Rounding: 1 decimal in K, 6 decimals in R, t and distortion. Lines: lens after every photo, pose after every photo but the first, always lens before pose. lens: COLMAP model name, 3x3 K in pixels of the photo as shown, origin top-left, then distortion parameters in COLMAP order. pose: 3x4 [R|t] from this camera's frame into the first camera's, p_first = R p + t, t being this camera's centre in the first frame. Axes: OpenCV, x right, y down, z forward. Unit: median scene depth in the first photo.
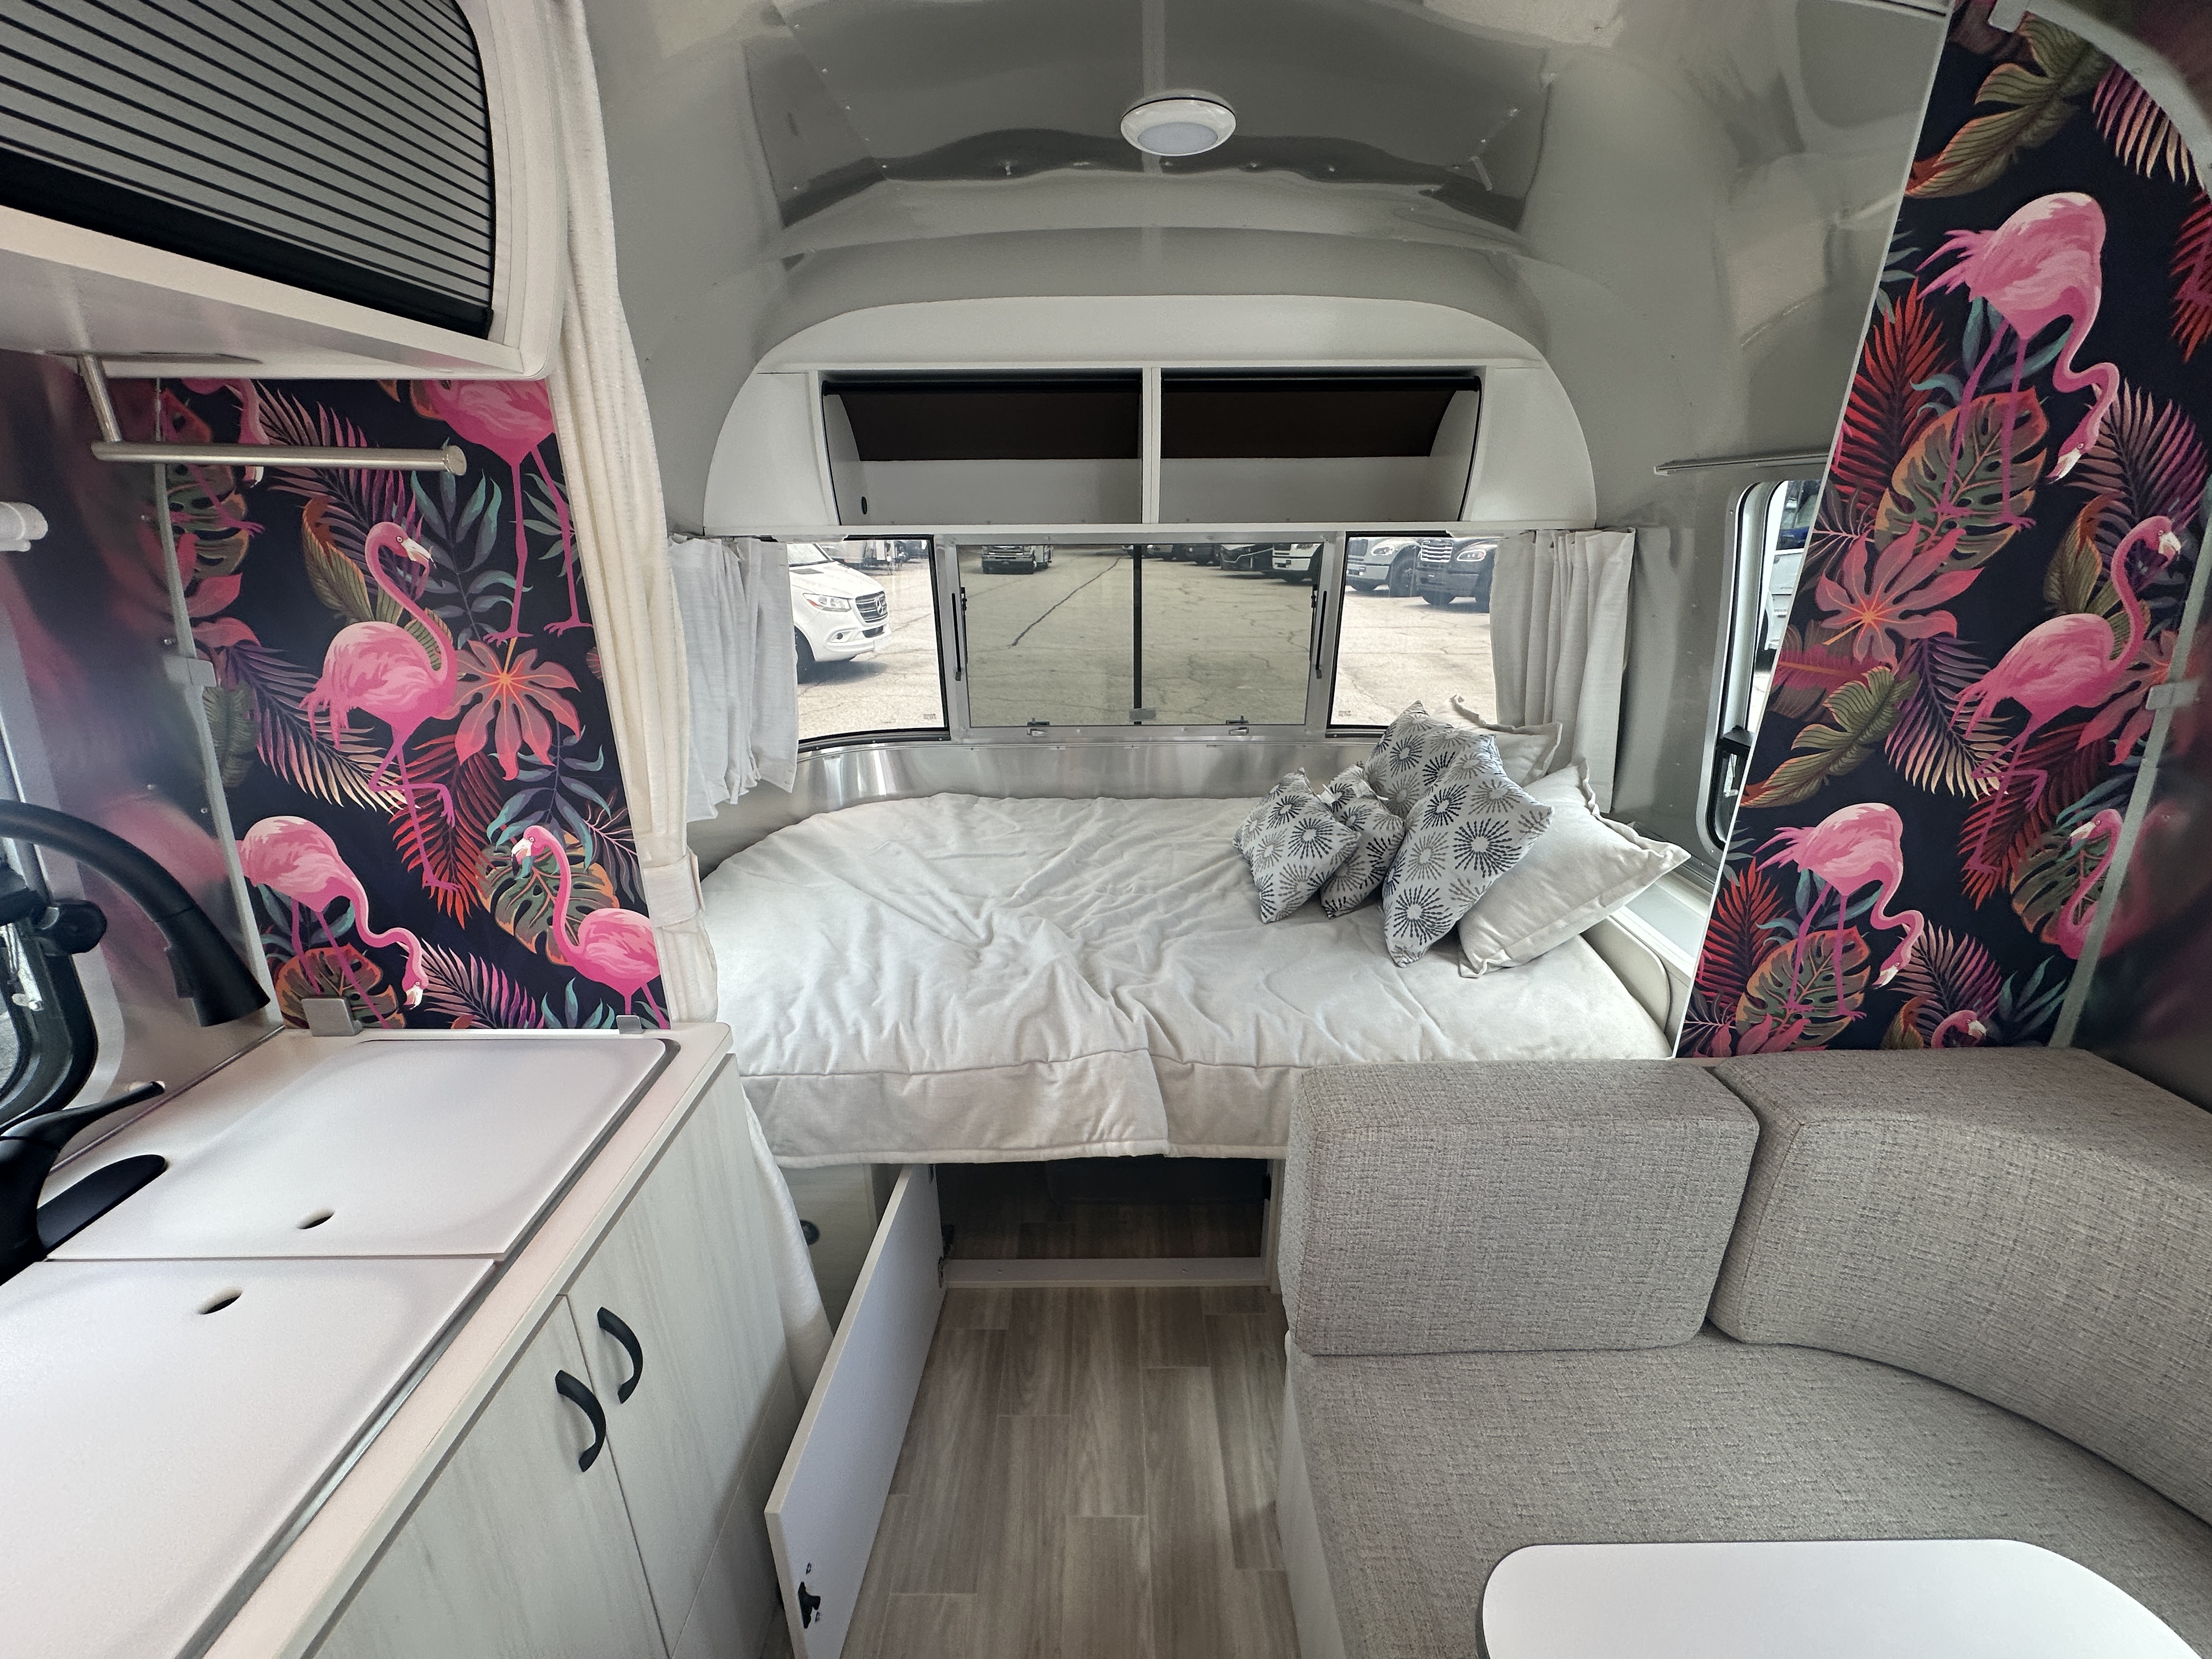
lens RADIAL K [[881.0, 0, 1108.3], [0, 881.0, 829.3], [0, 0, 1]] dist [-0.001853, 0.000443]
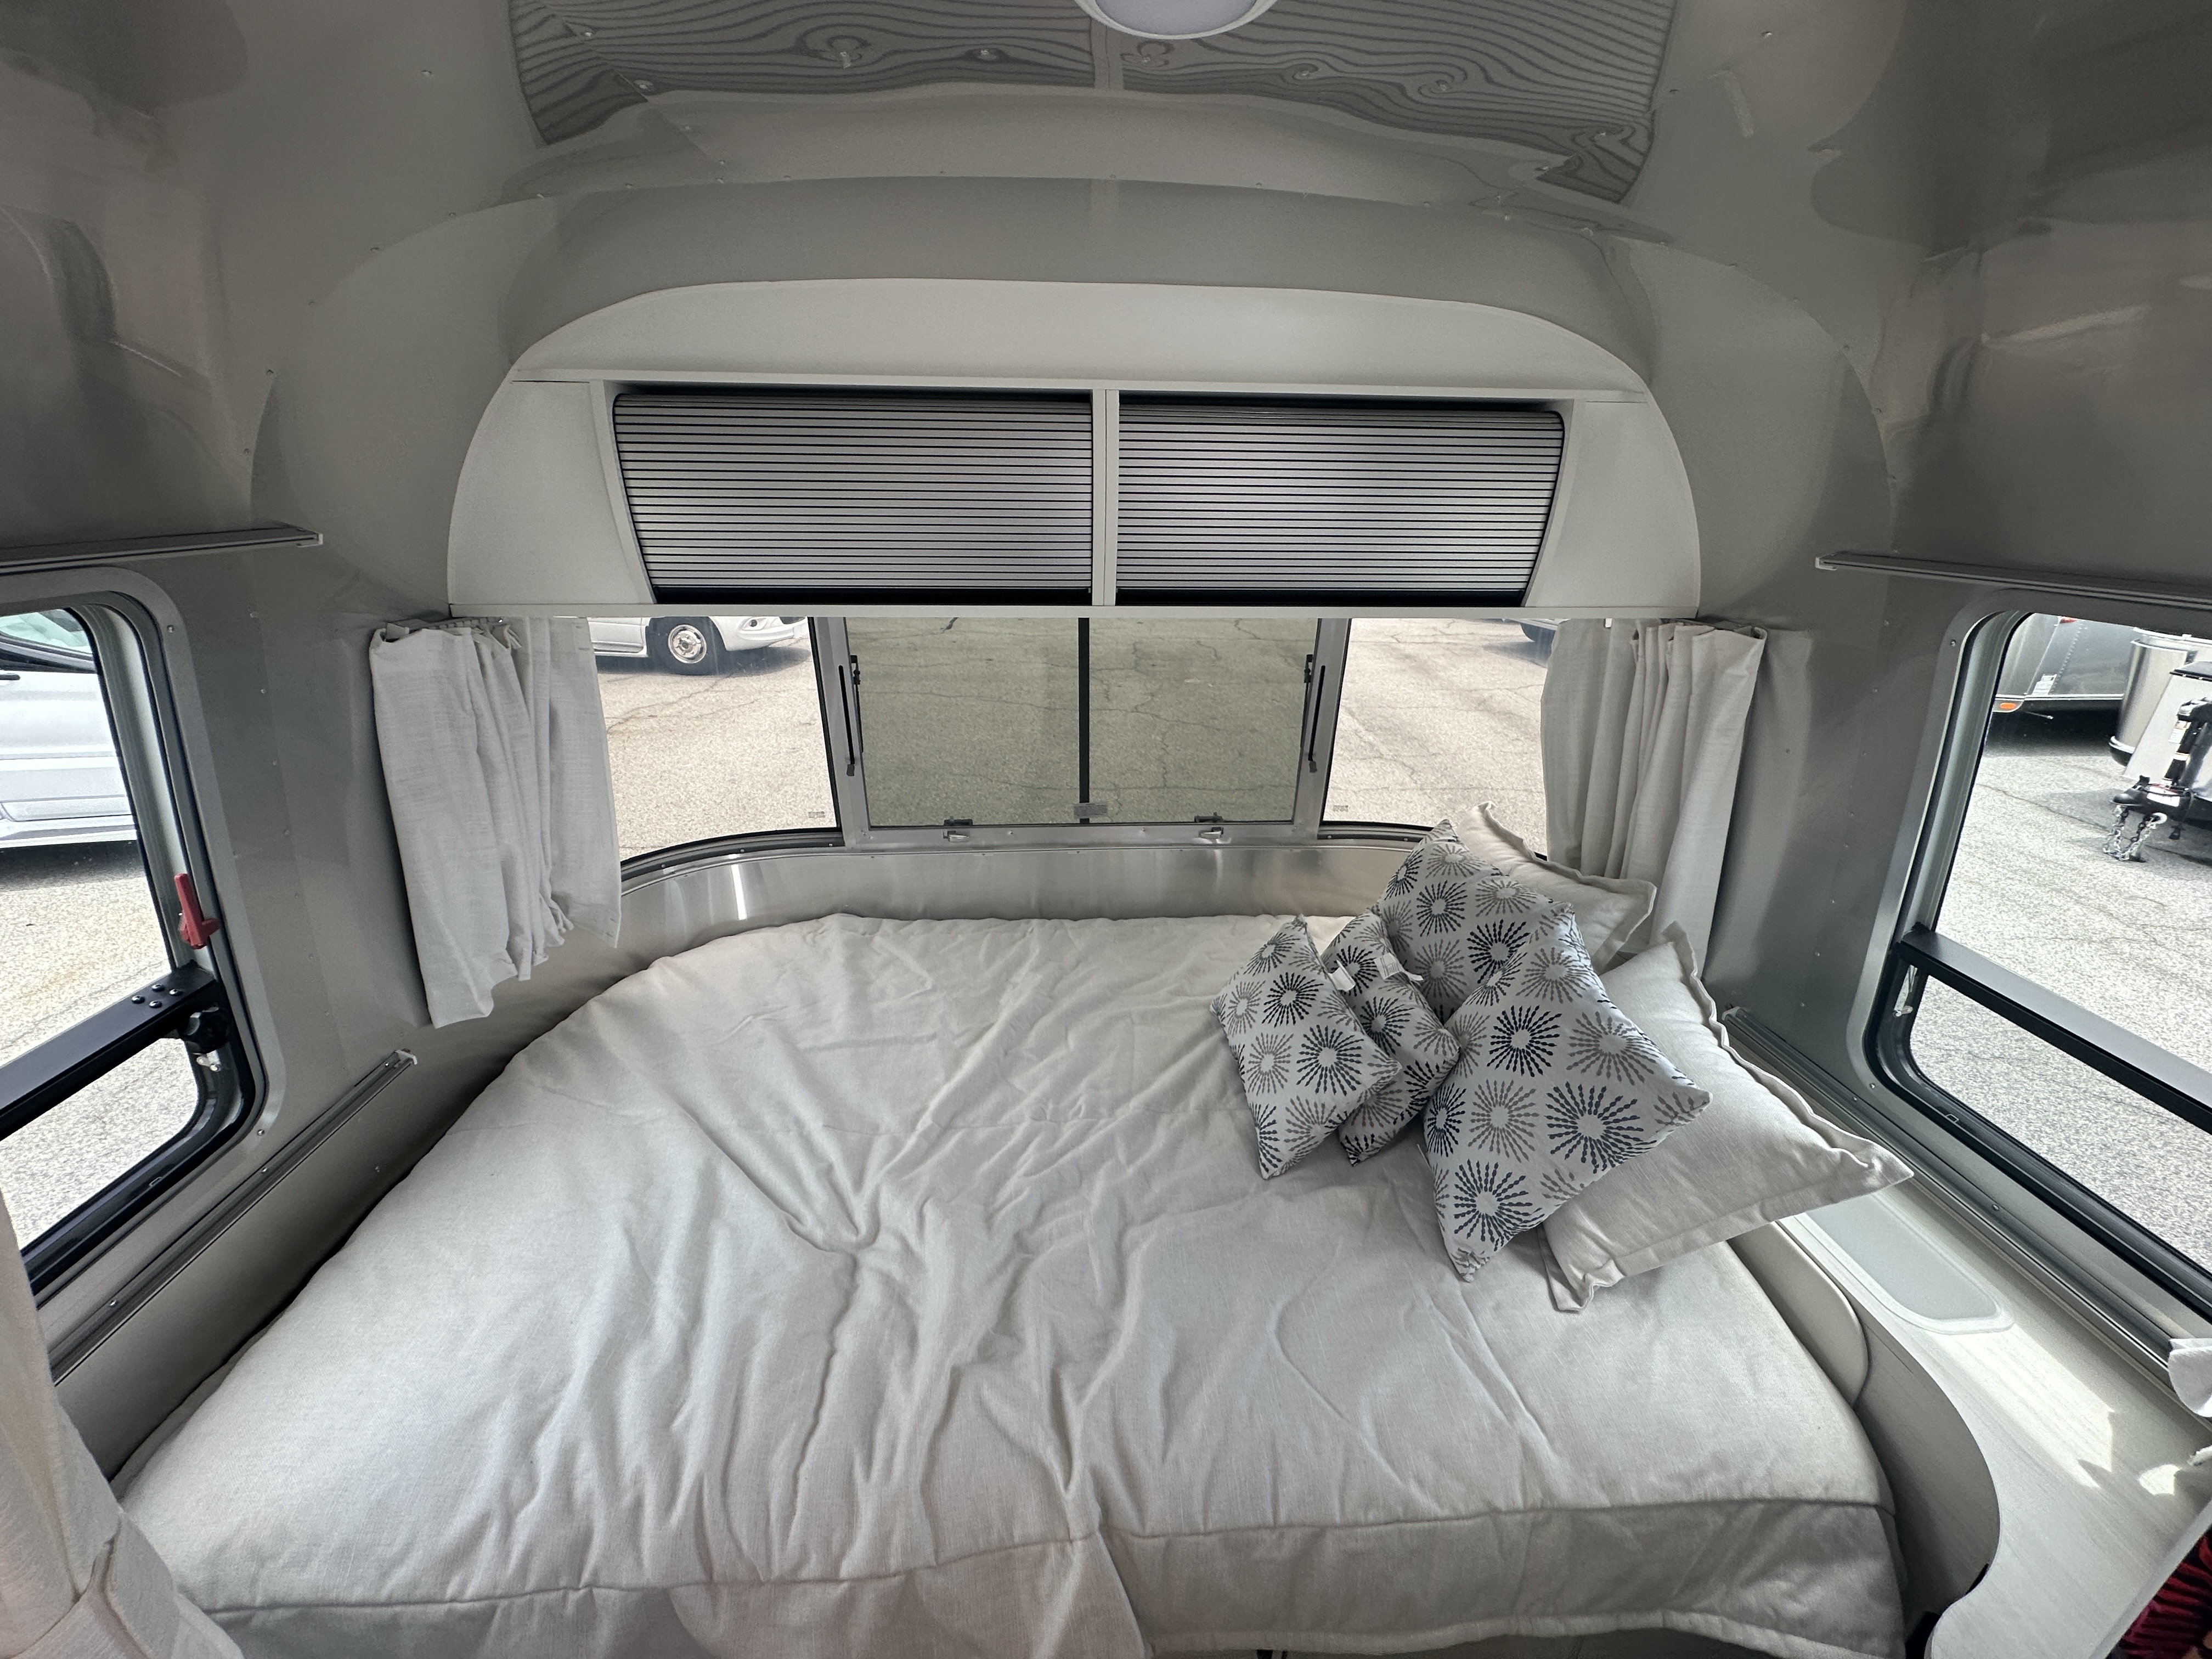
lens RADIAL K [[877.7, 0, 1108.6], [0, 877.7, 829.9], [0, 0, 1]] dist [-0.003293, 0.000324]
pose [[0.997816, -0.006558, 0.065735, 0.007757], [0.004069, 0.999272, 0.037921, -0.369855], [-0.065936, -0.037570, 0.997116, 0.545298]]
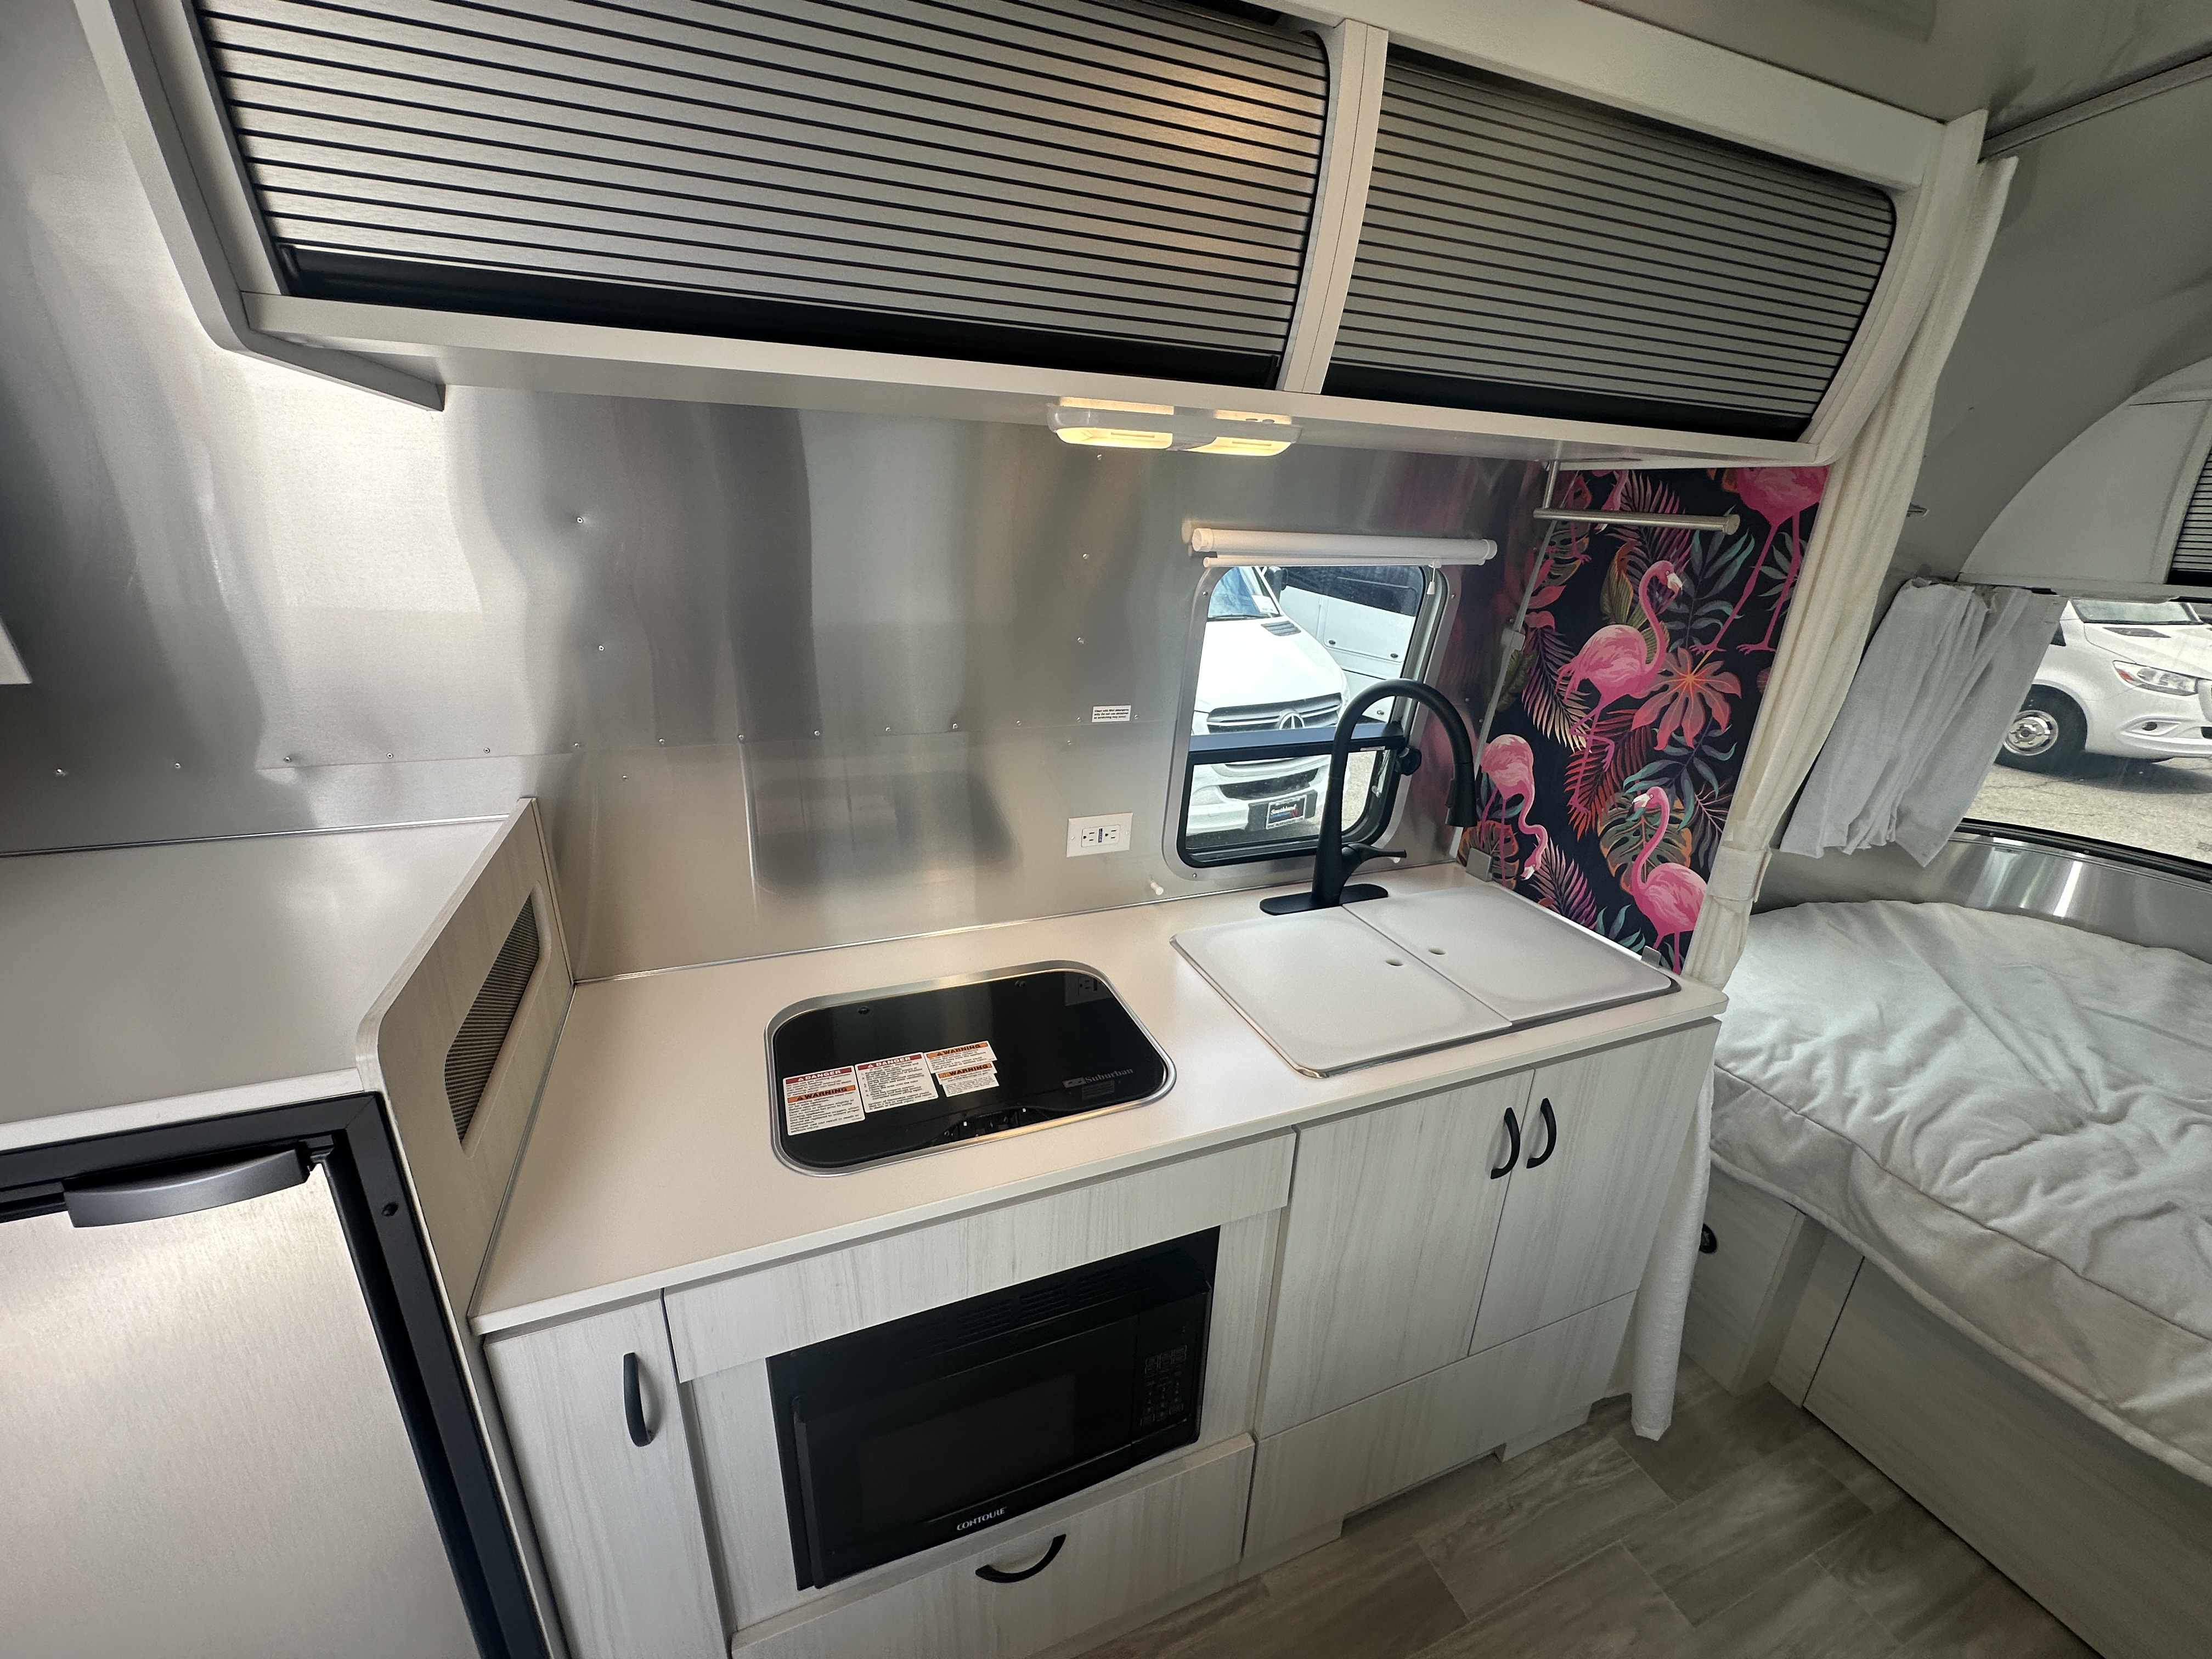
lens RADIAL K [[880.0, 0, 1106.0], [0, 880.0, 829.5], [0, 0, 1]] dist [-0.002018, 0.000719]
pose [[0.373516, 0.331356, -0.866423, 0.205787], [-0.347259, 0.916055, 0.200633, 0.074357], [0.860172, 0.225934, 0.457228, -0.305959]]
